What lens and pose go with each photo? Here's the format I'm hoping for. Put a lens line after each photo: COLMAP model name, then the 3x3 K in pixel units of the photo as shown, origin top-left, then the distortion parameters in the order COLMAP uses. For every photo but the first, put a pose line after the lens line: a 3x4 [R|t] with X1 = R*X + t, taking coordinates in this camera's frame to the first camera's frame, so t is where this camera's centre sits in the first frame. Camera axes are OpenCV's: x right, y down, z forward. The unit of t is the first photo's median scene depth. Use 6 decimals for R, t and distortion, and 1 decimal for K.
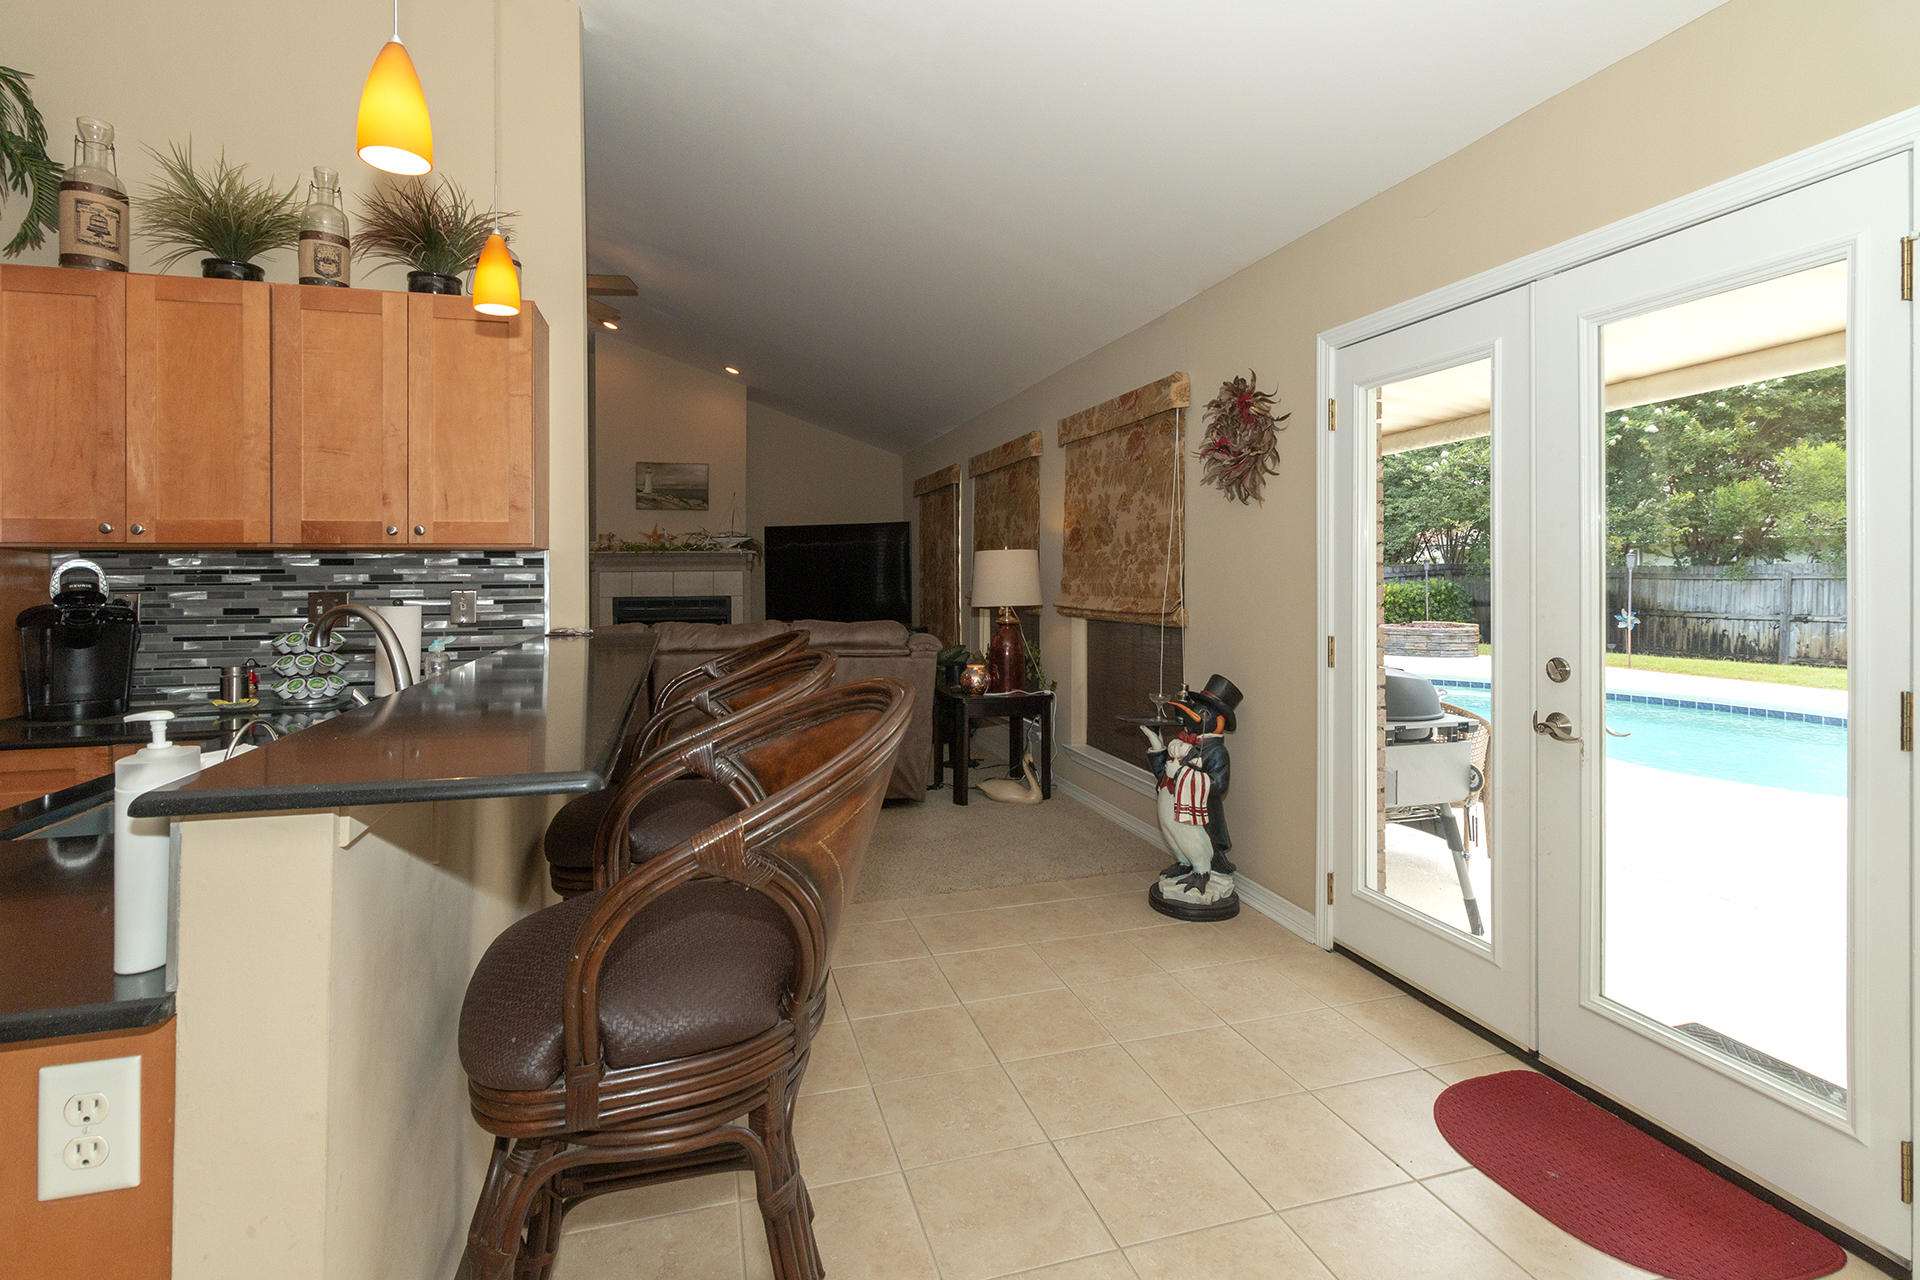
lens RADIAL K [[886.3, 0, 944.7], [0, 886.3, 567.6], [0, 0, 1]] dist [0.000669, 0.000692]
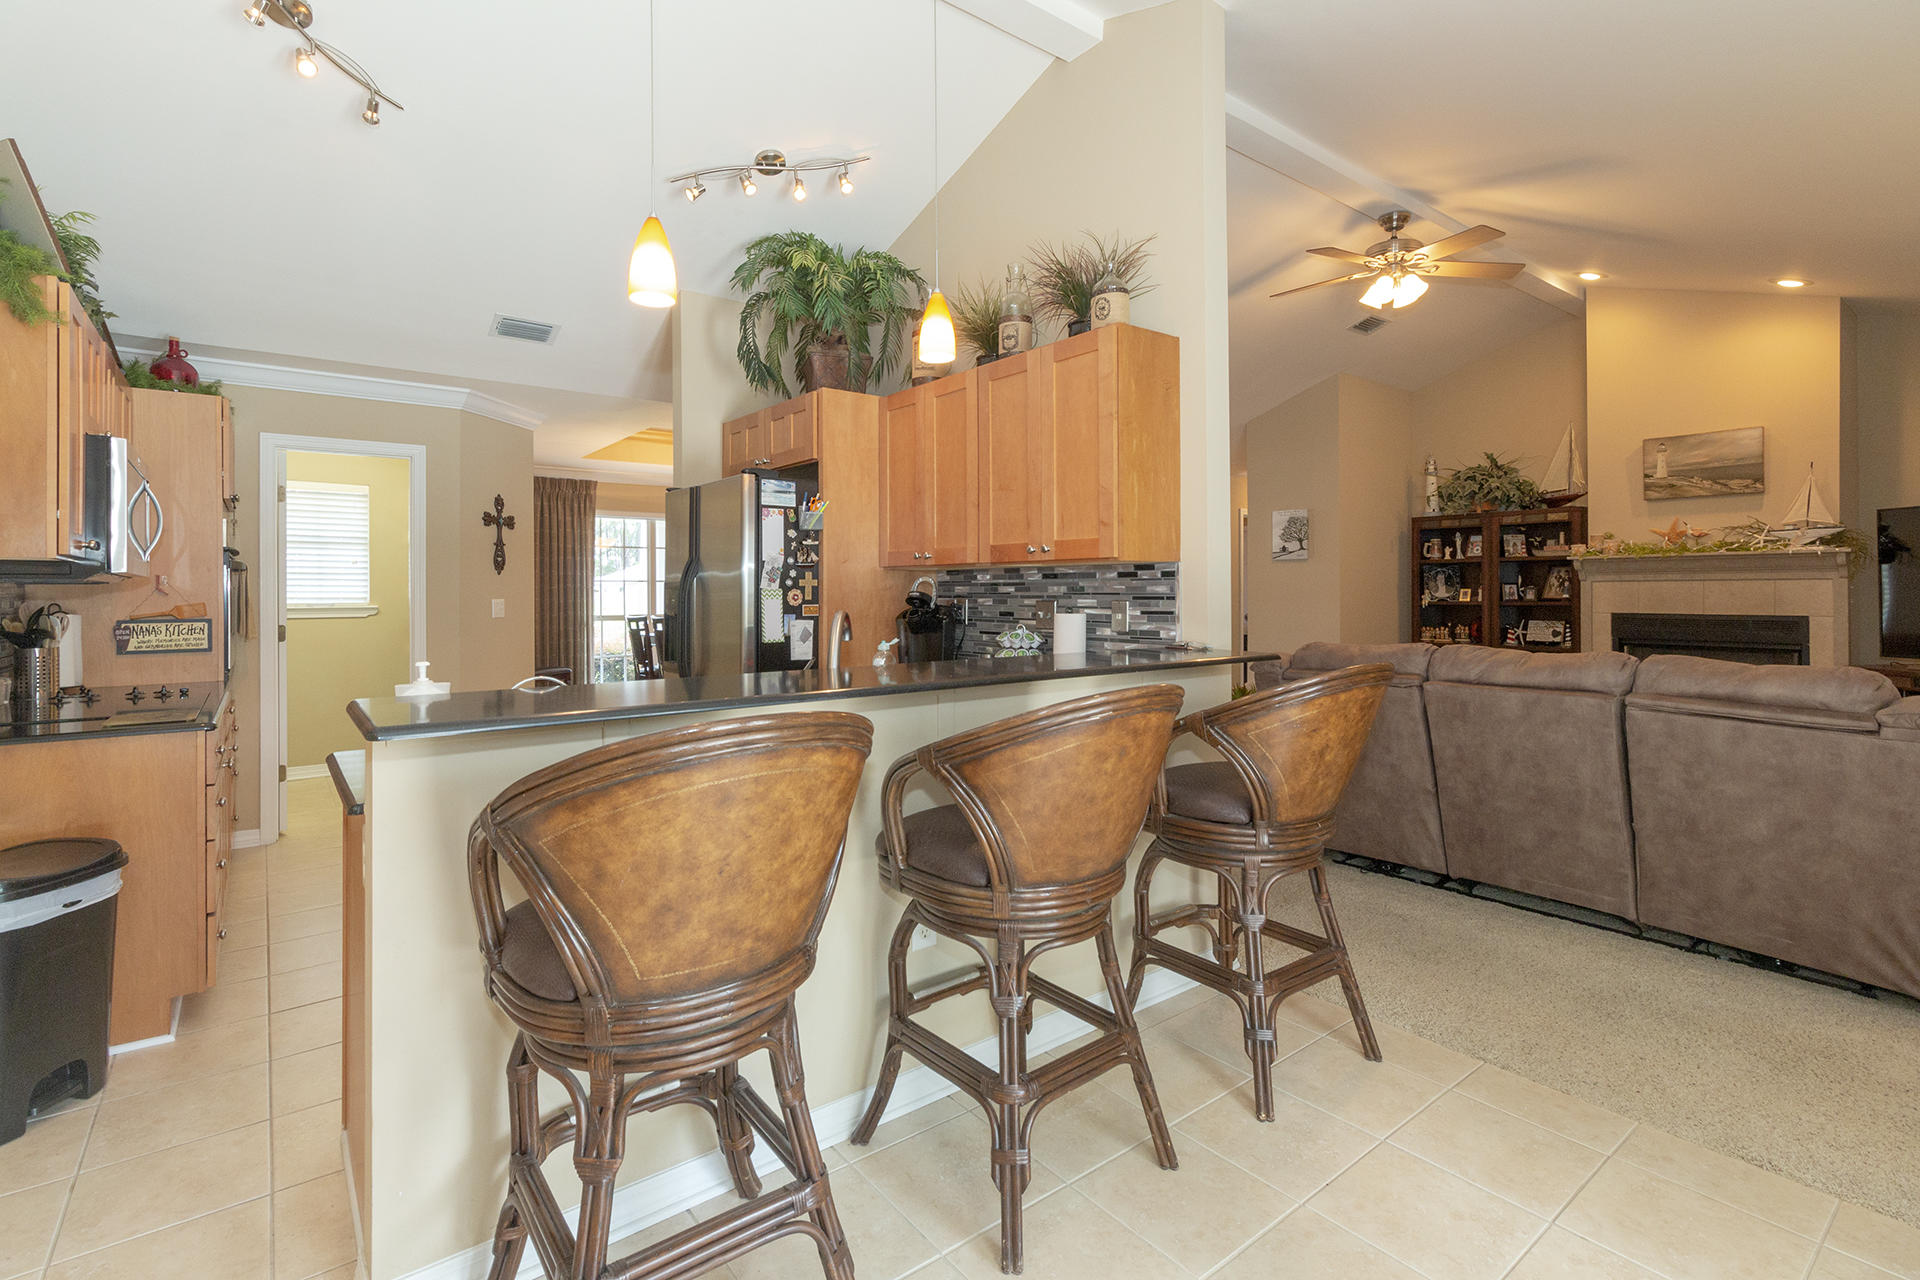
lens RADIAL K [[886.3, 0, 941.0], [0, 886.3, 592.6], [0, 0, 1]] dist [0.000669, 0.000692]
pose [[0.361922, 0.008229, -0.932172, 0.419210], [0.007782, 0.999900, 0.011848, 0.000482], [0.932176, -0.011542, 0.361821, 0.427711]]
